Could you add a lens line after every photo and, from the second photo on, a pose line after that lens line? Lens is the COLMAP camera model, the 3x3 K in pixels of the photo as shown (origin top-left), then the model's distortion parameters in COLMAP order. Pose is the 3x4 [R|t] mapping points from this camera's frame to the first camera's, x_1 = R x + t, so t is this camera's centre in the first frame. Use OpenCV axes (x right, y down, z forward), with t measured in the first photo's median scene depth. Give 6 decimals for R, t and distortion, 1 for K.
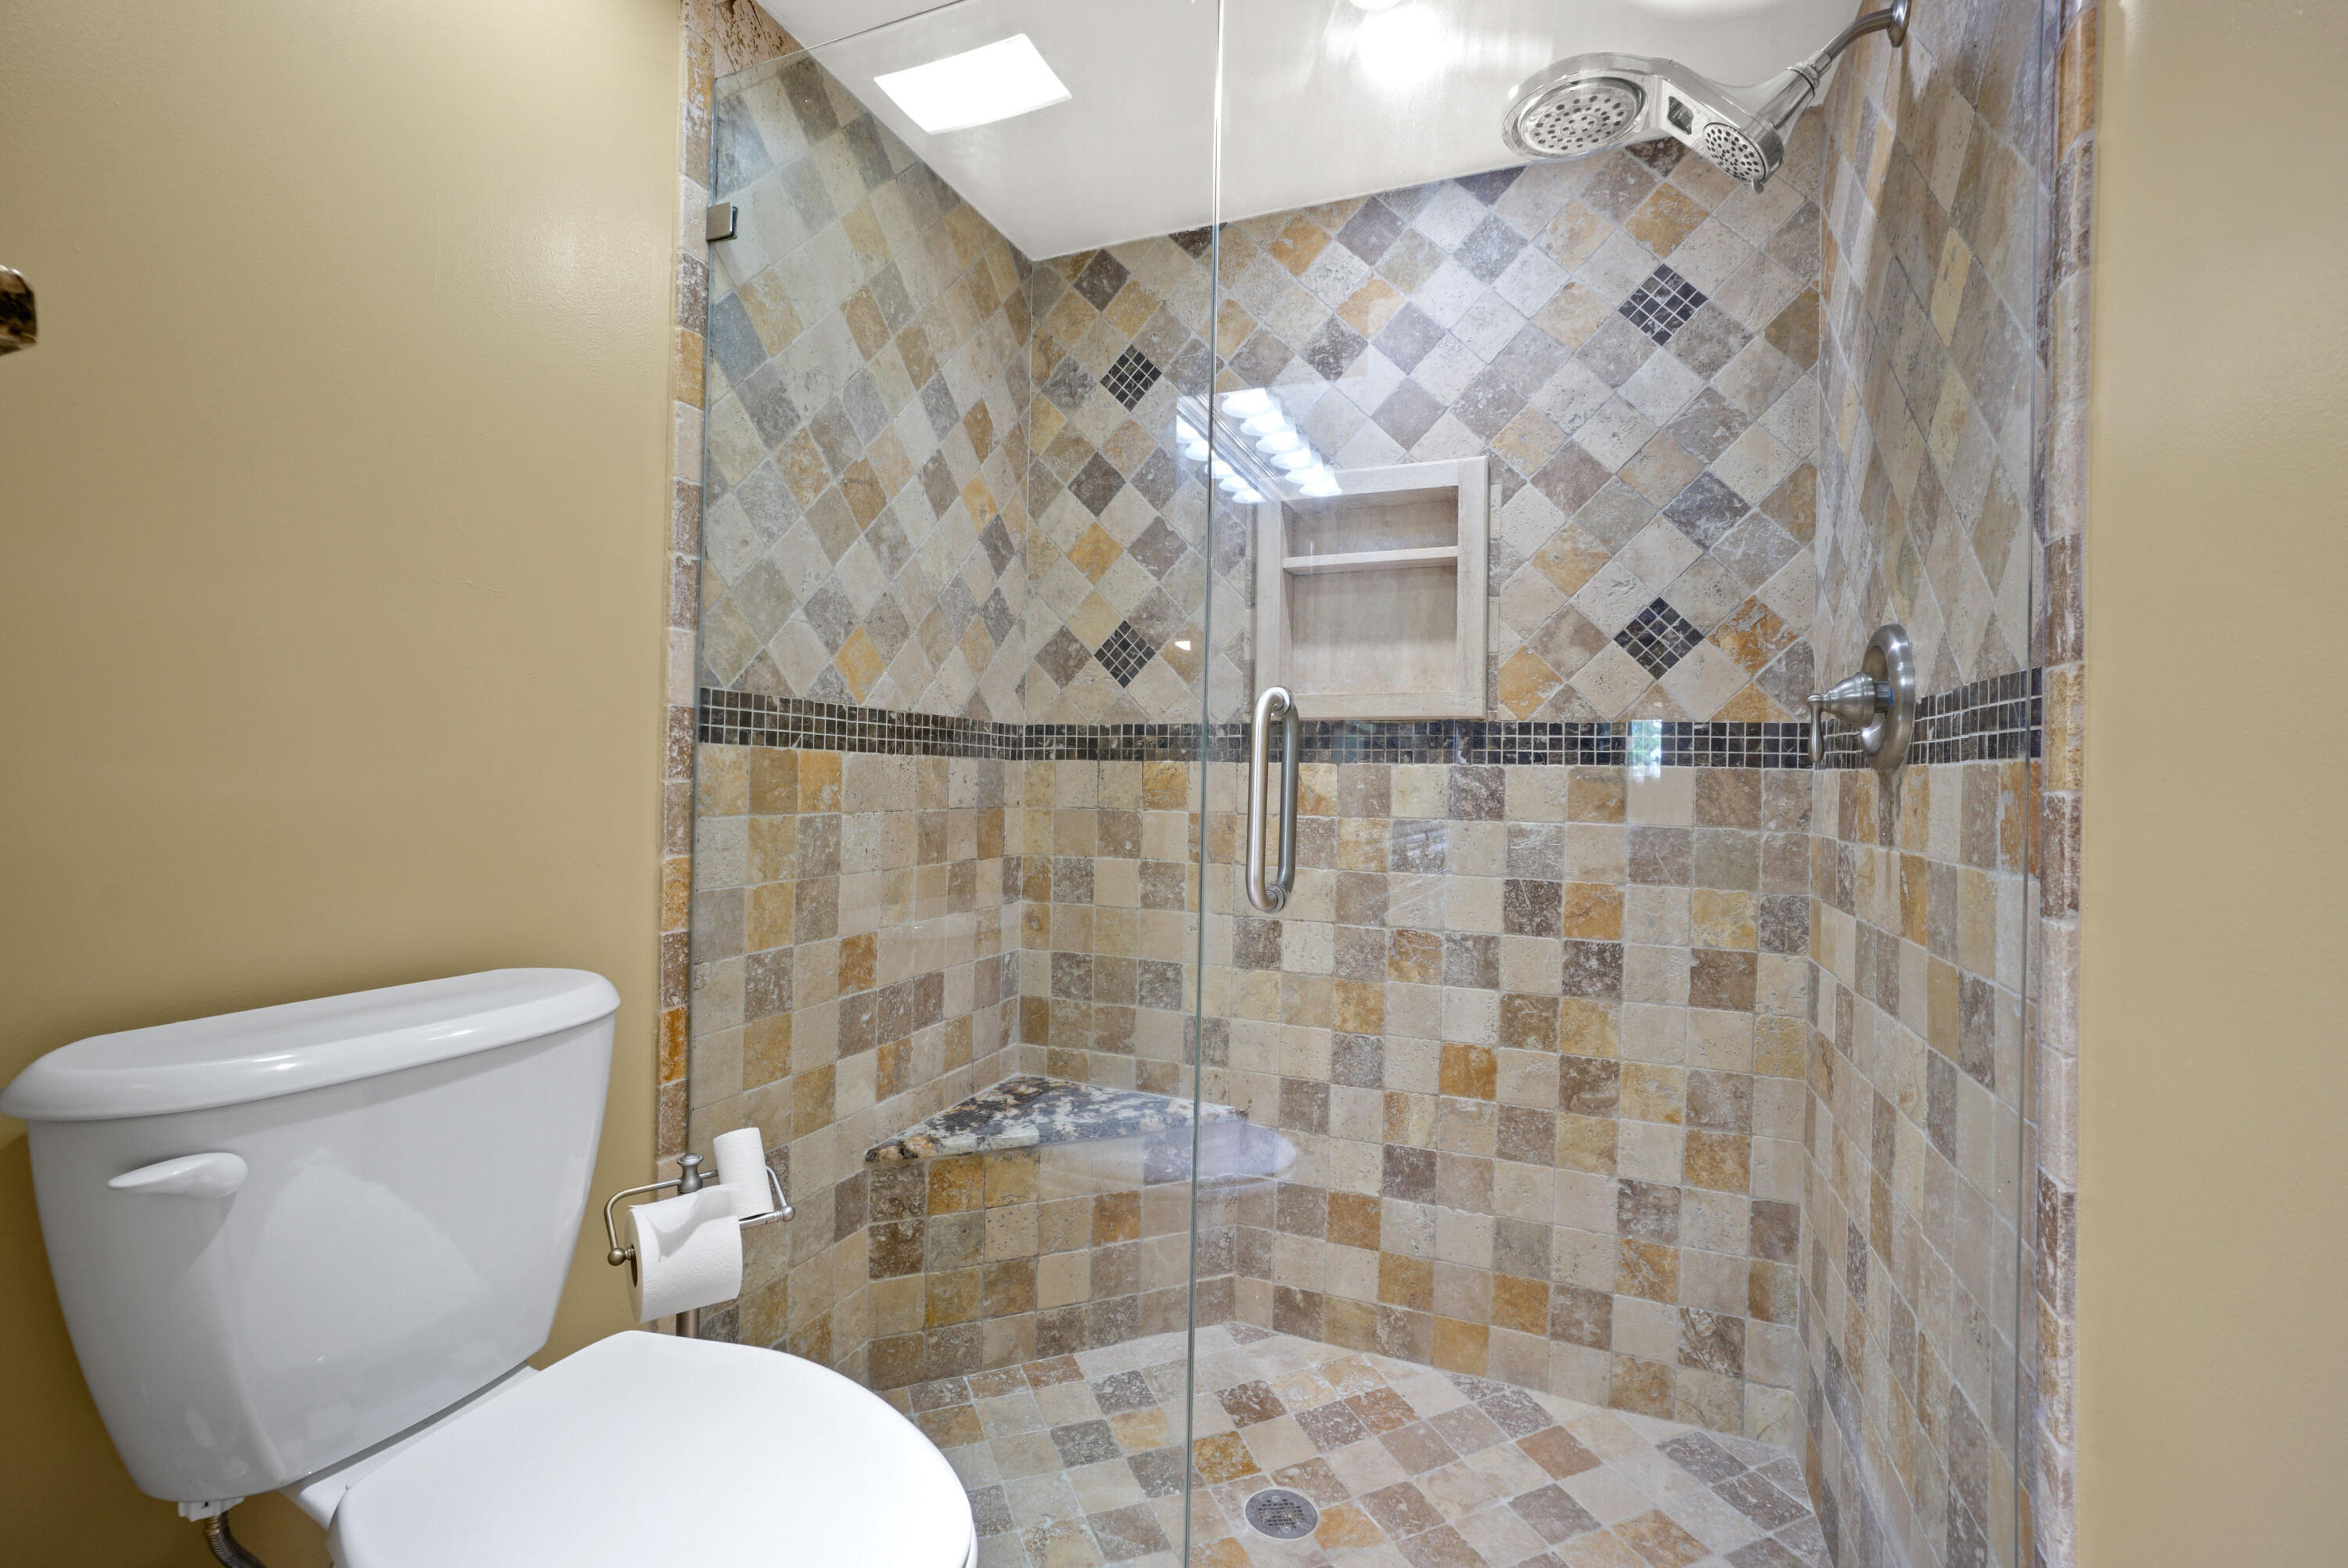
lens RADIAL K [[1043.6, 0, 1155.0], [0, 1043.6, 777.2], [0, 0, 1]] dist [-0.020059, 0.005065]
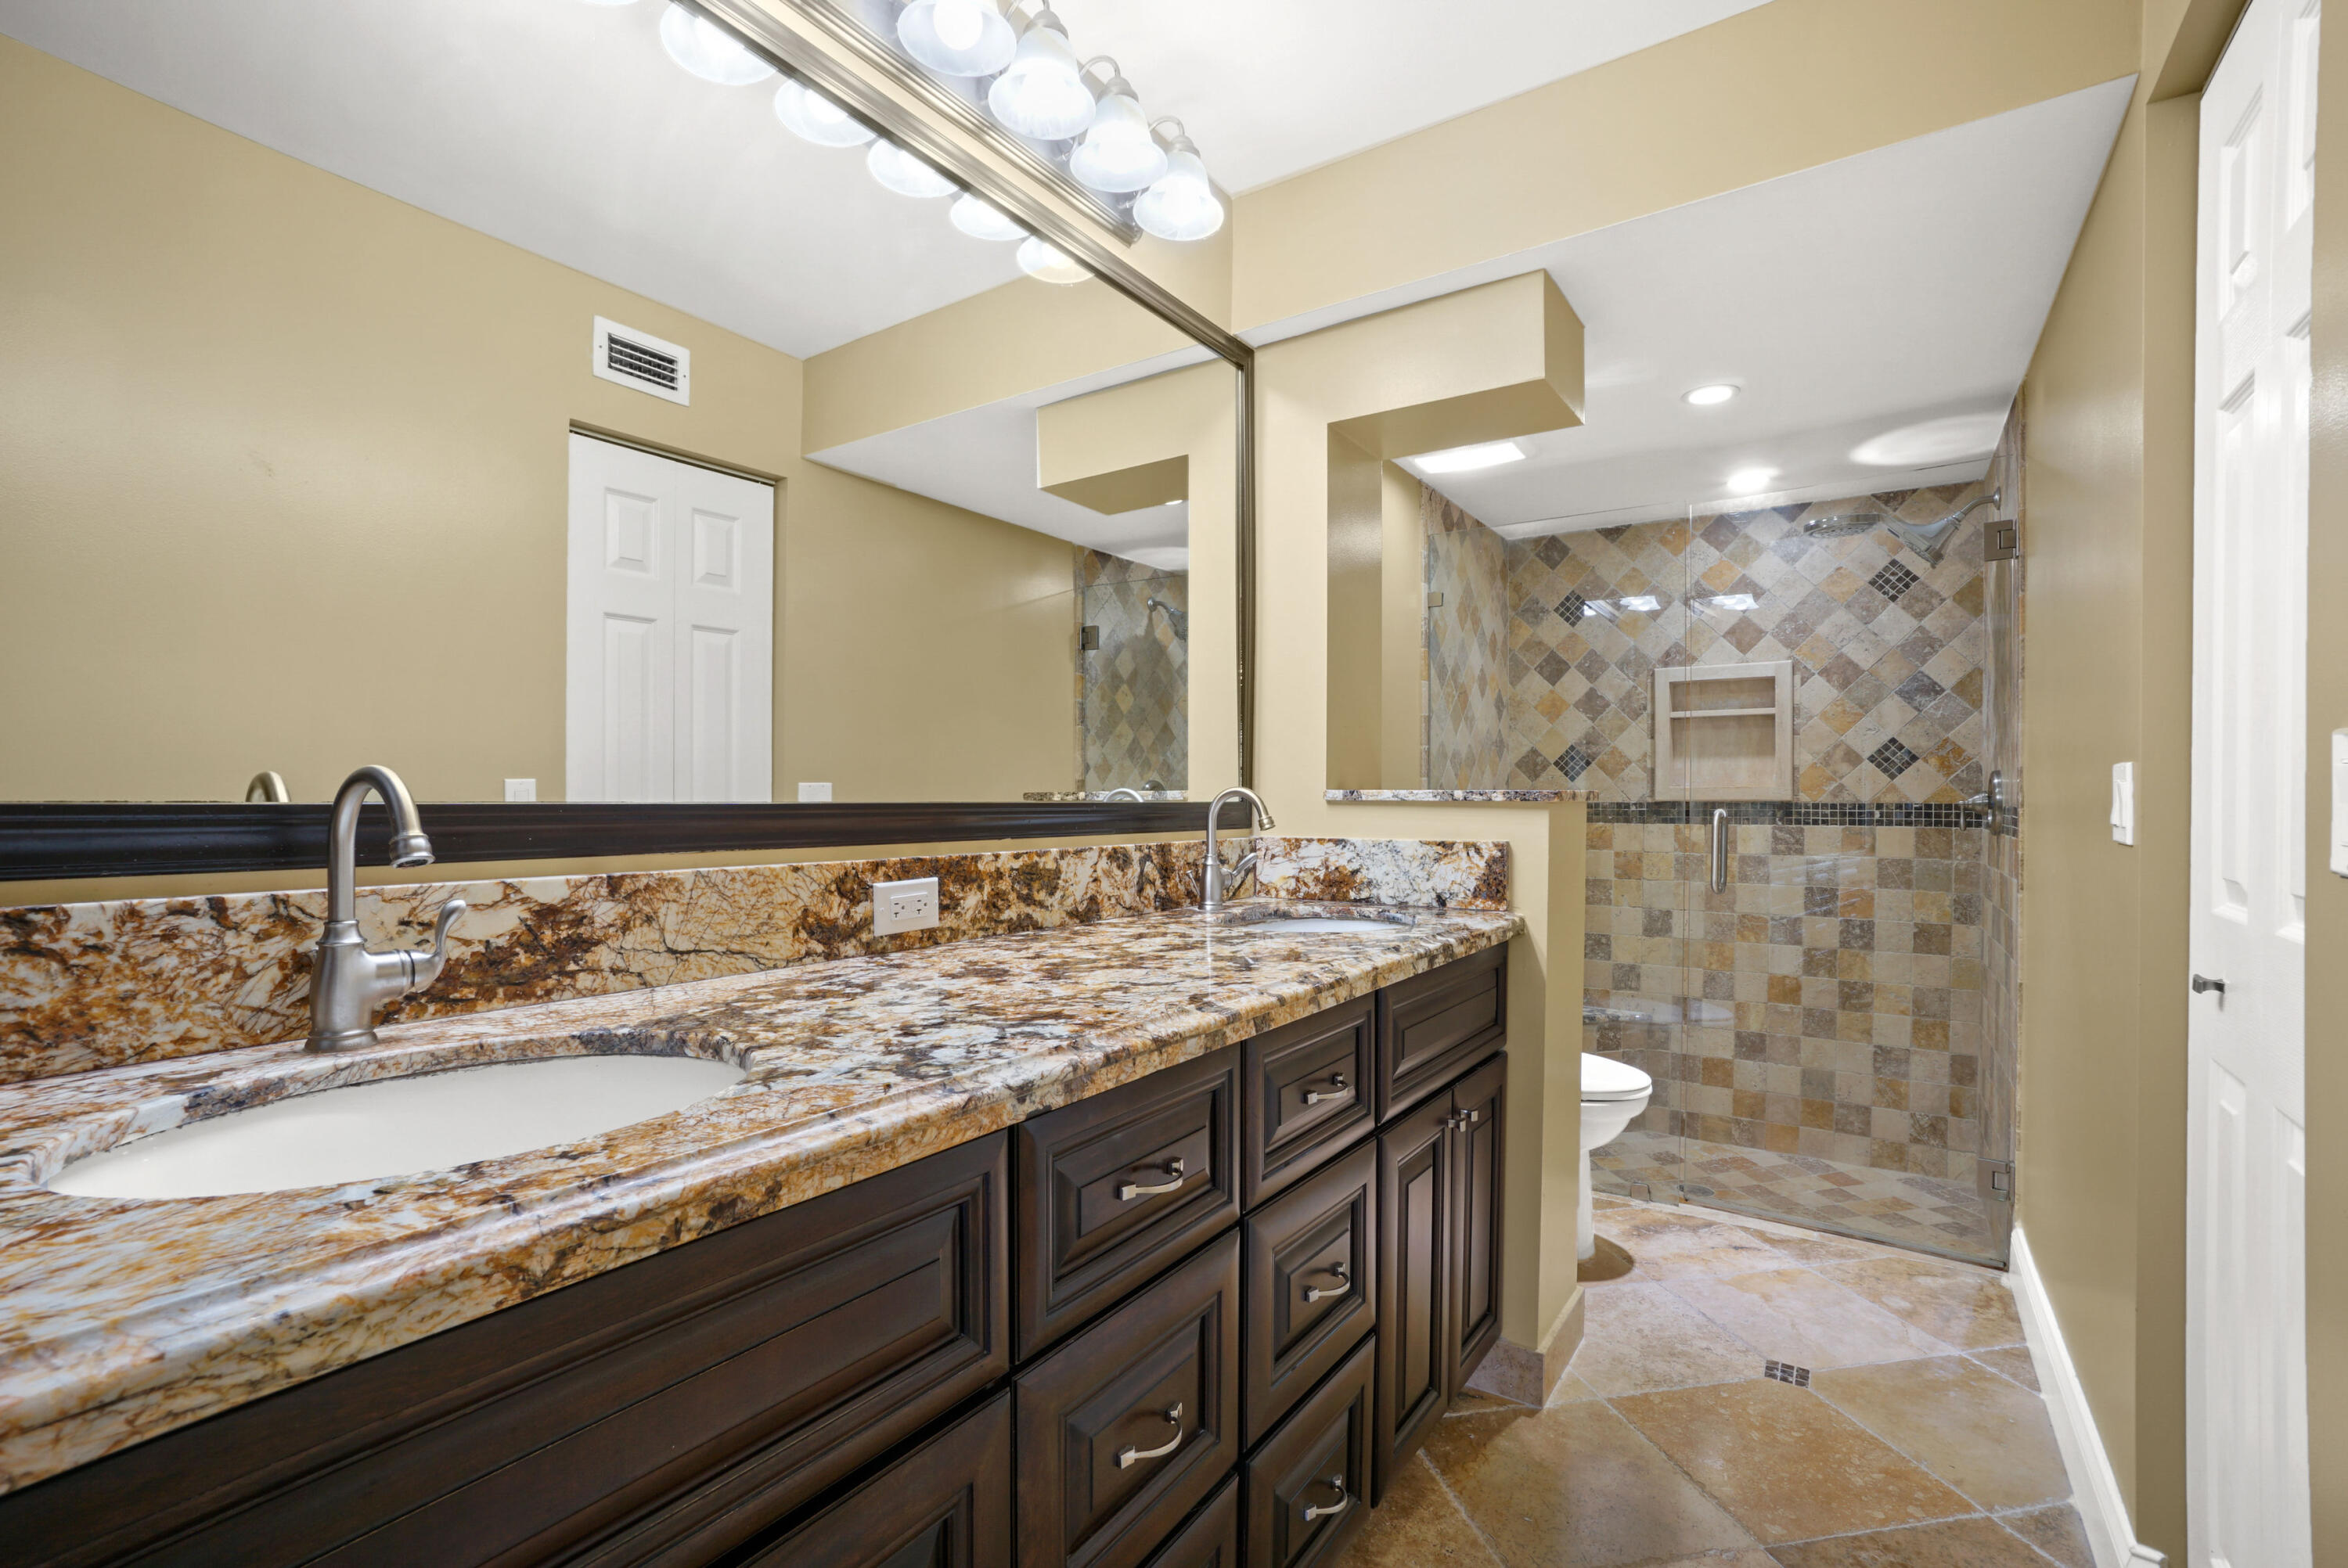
lens RADIAL K [[1043.6, 0, 1180.6], [0, 1043.6, 807.1], [0, 0, 1]] dist [-0.020059, 0.005065]
pose [[0.980426, -0.014046, -0.196387, -0.402953], [0.014944, 0.999884, 0.003089, -0.068384], [0.196321, -0.005963, 0.980522, -1.063052]]
